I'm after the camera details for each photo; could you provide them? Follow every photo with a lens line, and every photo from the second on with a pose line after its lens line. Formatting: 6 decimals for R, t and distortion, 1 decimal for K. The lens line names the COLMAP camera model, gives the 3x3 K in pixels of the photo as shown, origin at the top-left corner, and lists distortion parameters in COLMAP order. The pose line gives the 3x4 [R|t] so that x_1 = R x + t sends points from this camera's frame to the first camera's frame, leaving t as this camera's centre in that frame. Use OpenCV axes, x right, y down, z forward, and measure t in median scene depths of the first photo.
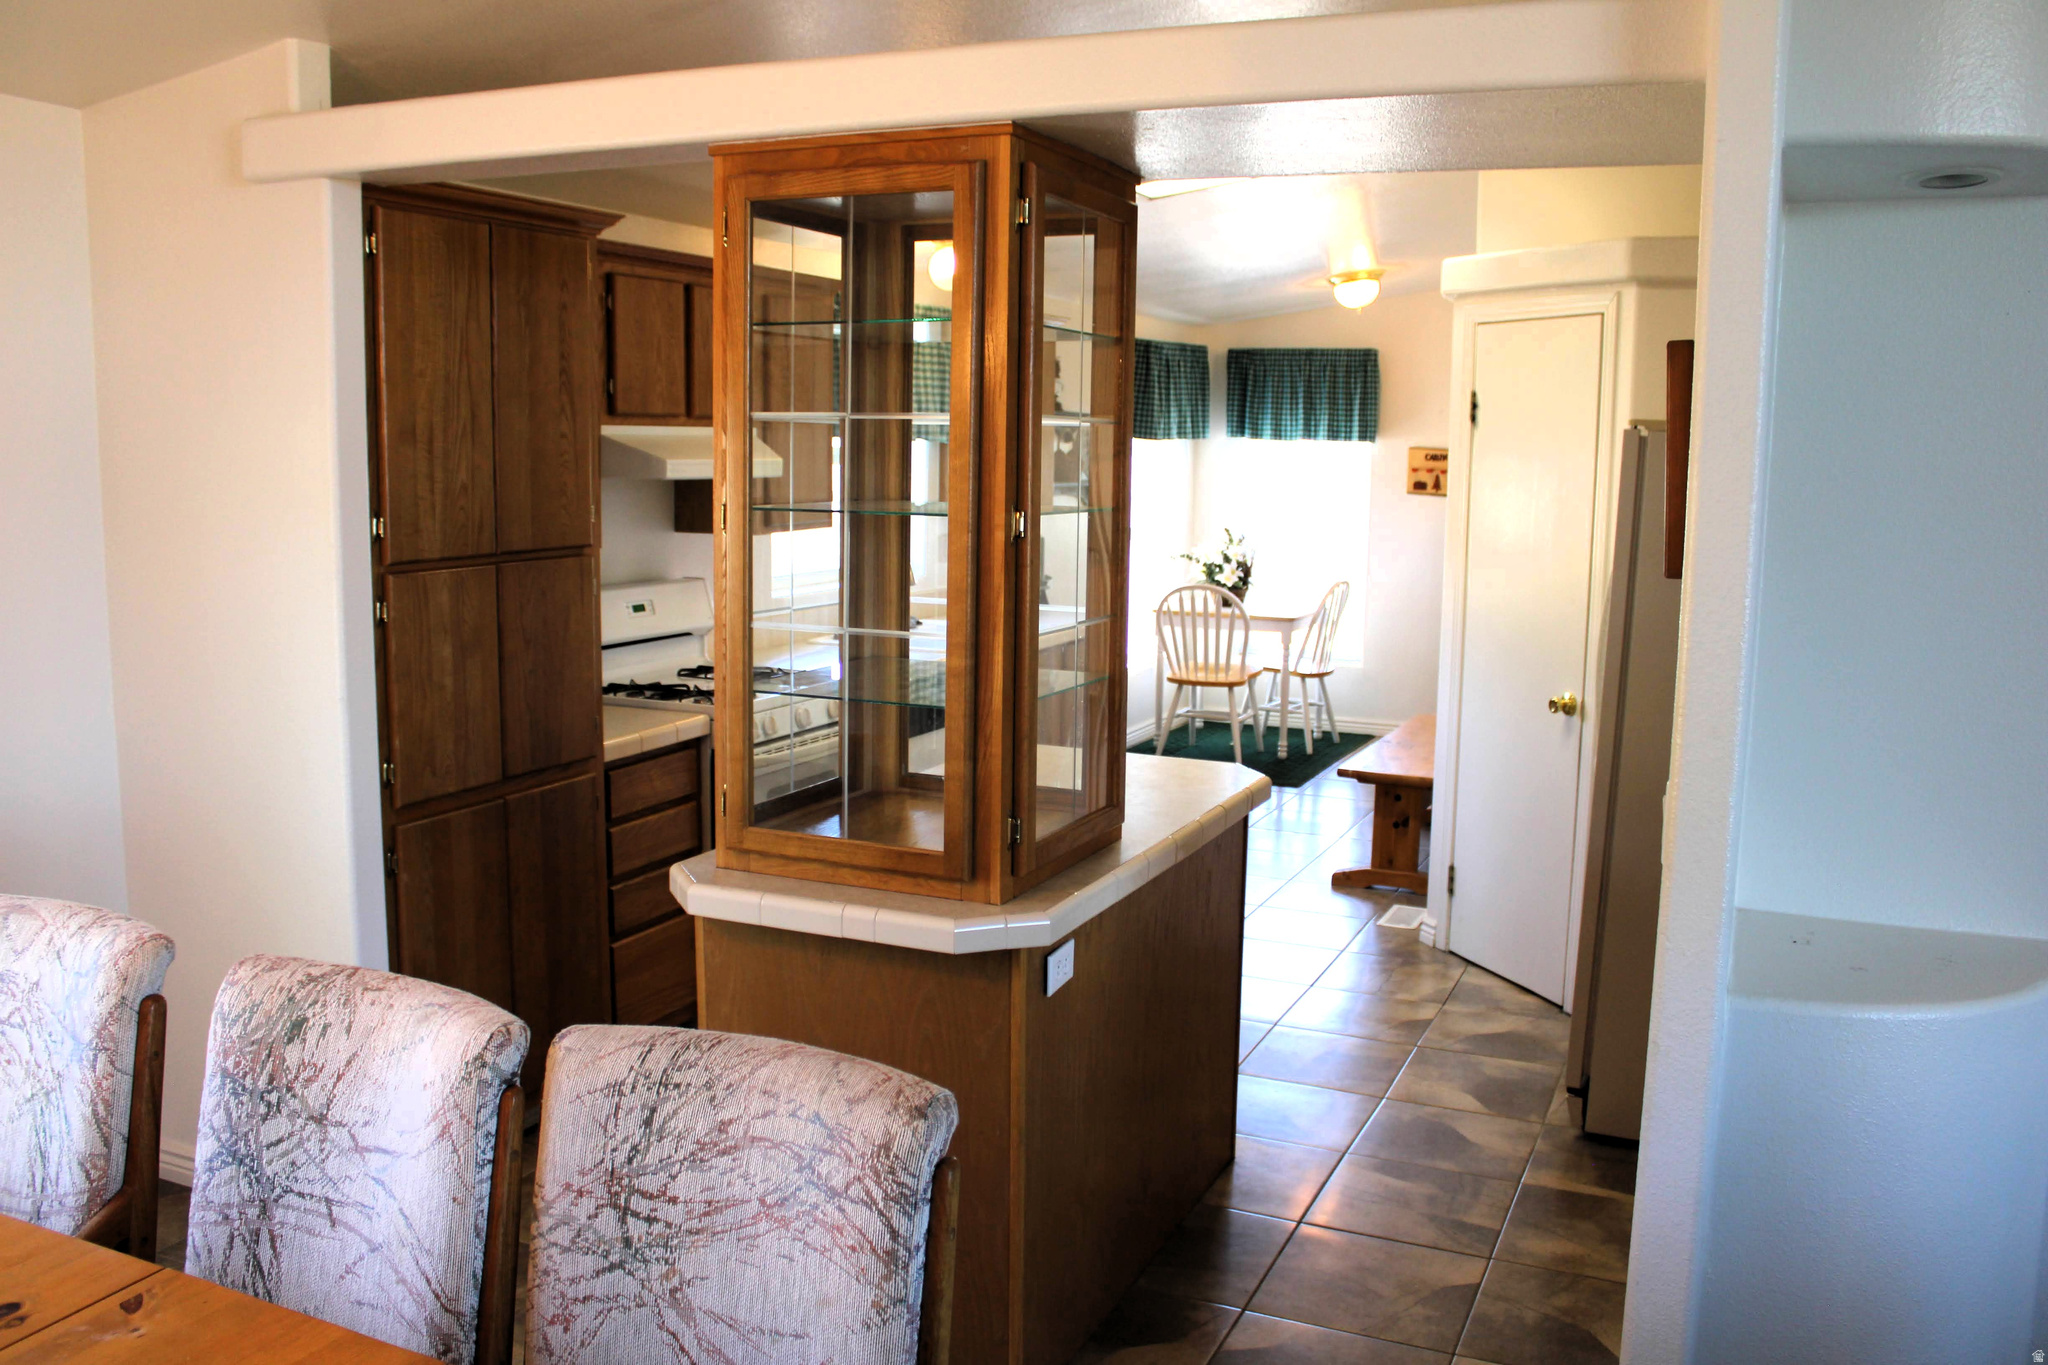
lens RADIAL K [[1725.0, 0, 1024.5], [0, 1725.0, 696.0], [0, 0, 1]] dist [-0.163365, 0.143678]
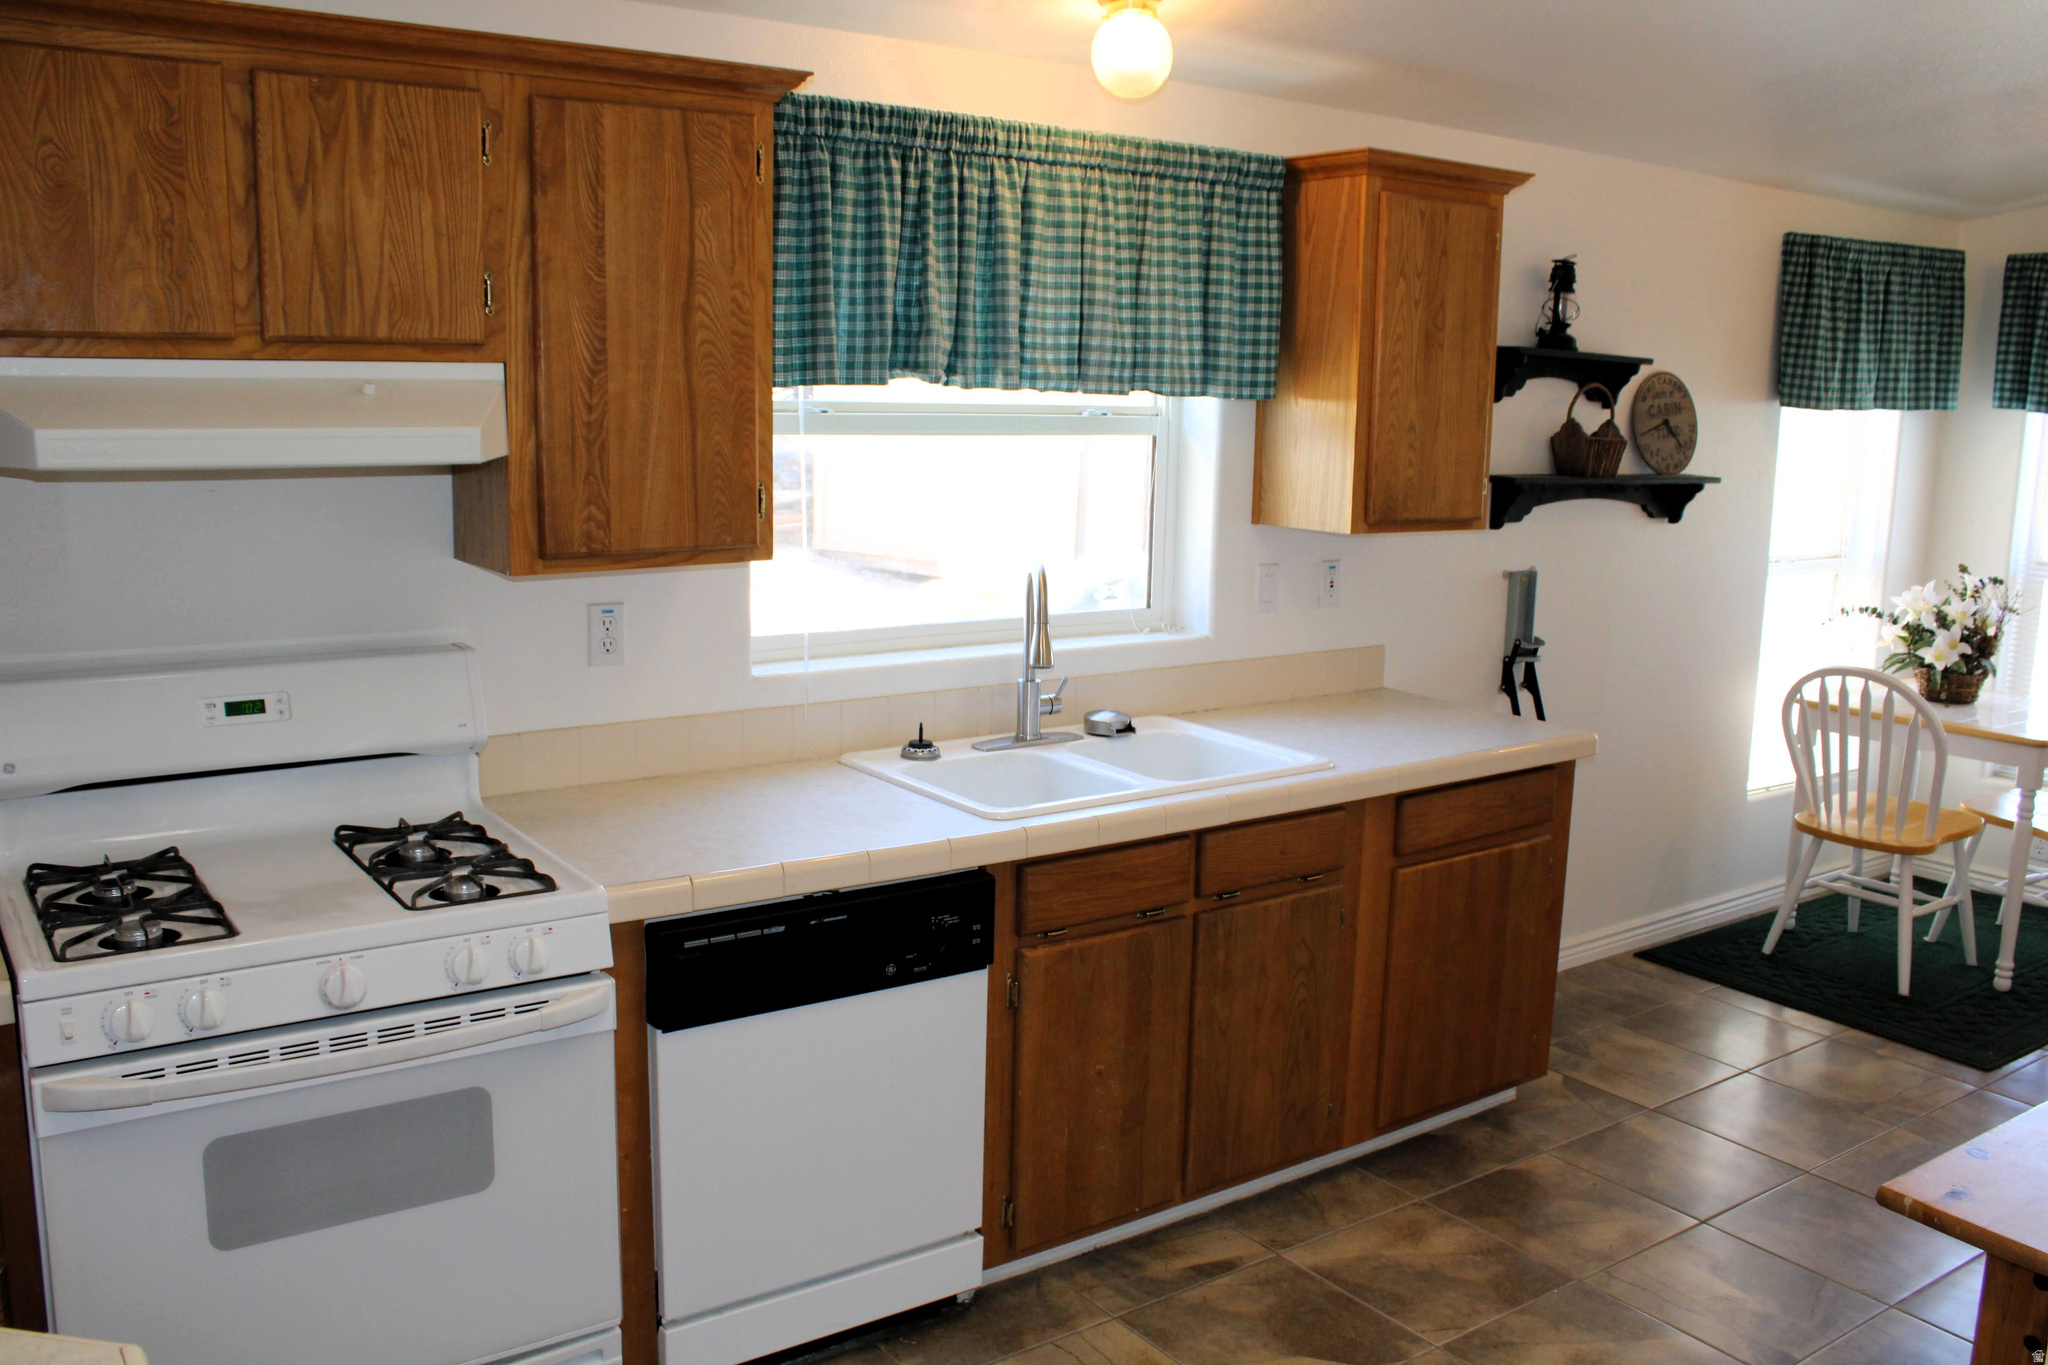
lens RADIAL K [[1725.0, 0, 1023.0], [0, 1725.0, 692.2], [0, 0, 1]] dist [-0.163365, 0.143678]
pose [[0.861739, 0.093752, -0.498614, 0.274471], [-0.083764, 0.995582, 0.042428, -0.112632], [0.500389, 0.005204, 0.865785, 0.770561]]
